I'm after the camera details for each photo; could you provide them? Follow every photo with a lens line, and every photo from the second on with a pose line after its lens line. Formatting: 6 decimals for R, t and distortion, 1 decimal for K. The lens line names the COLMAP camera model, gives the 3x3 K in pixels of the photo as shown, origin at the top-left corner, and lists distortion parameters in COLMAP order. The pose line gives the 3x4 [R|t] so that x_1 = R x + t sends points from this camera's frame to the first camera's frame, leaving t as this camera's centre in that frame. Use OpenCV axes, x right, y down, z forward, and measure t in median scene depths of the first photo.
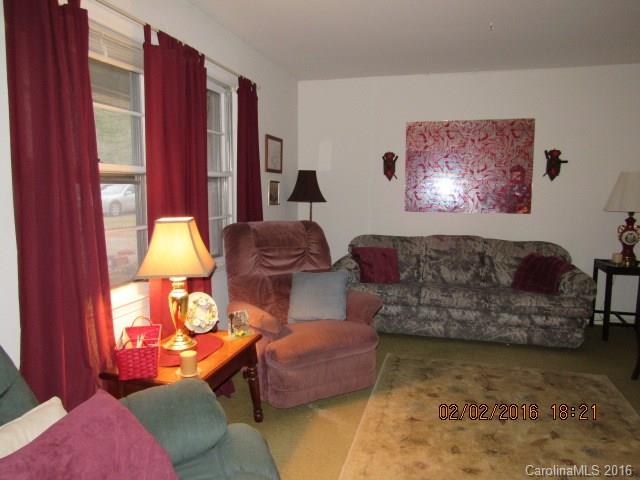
lens RADIAL K [[457.8, 0, 320.0], [0, 457.8, 240.0], [0, 0, 1]] dist [-0.023672, 0.005271]
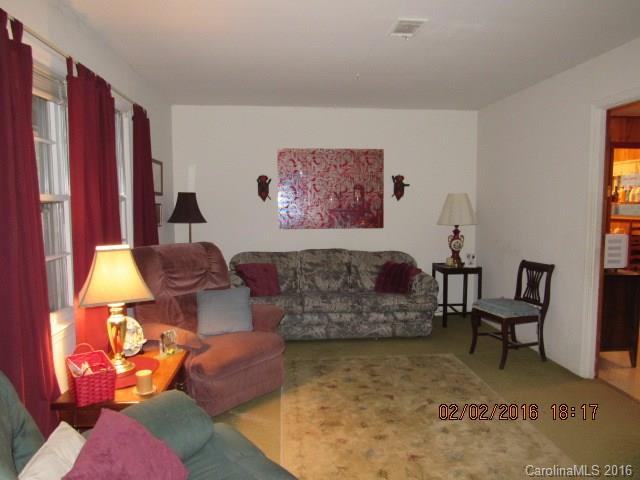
lens RADIAL K [[457.8, 0, 320.0], [0, 457.8, 240.0], [0, 0, 1]] dist [-0.023672, 0.005271]
pose [[0.936886, -0.037101, 0.347662, -0.148219], [0.047702, 0.998620, -0.021978, -0.010773], [-0.346367, 0.037174, 0.937362, -0.088509]]
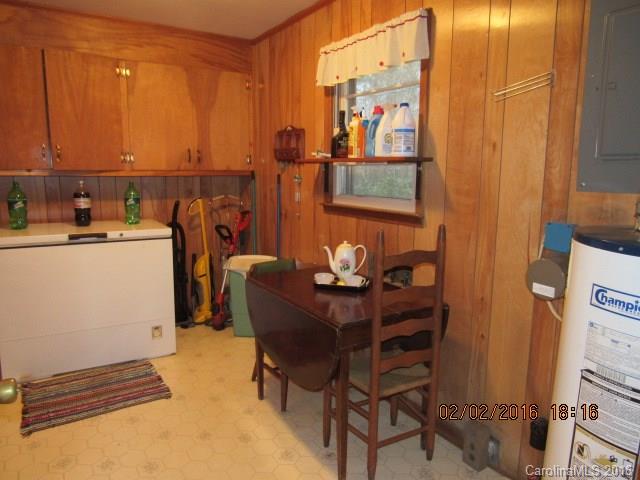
lens RADIAL K [[457.8, 0, 320.0], [0, 457.8, 240.0], [0, 0, 1]] dist [-0.023672, 0.005271]
pose [[0.675905, -0.129235, 0.725569, 0.345483], [0.082514, 0.991585, 0.099750, -0.045853], [-0.732355, -0.007552, 0.680881, 0.257826]]
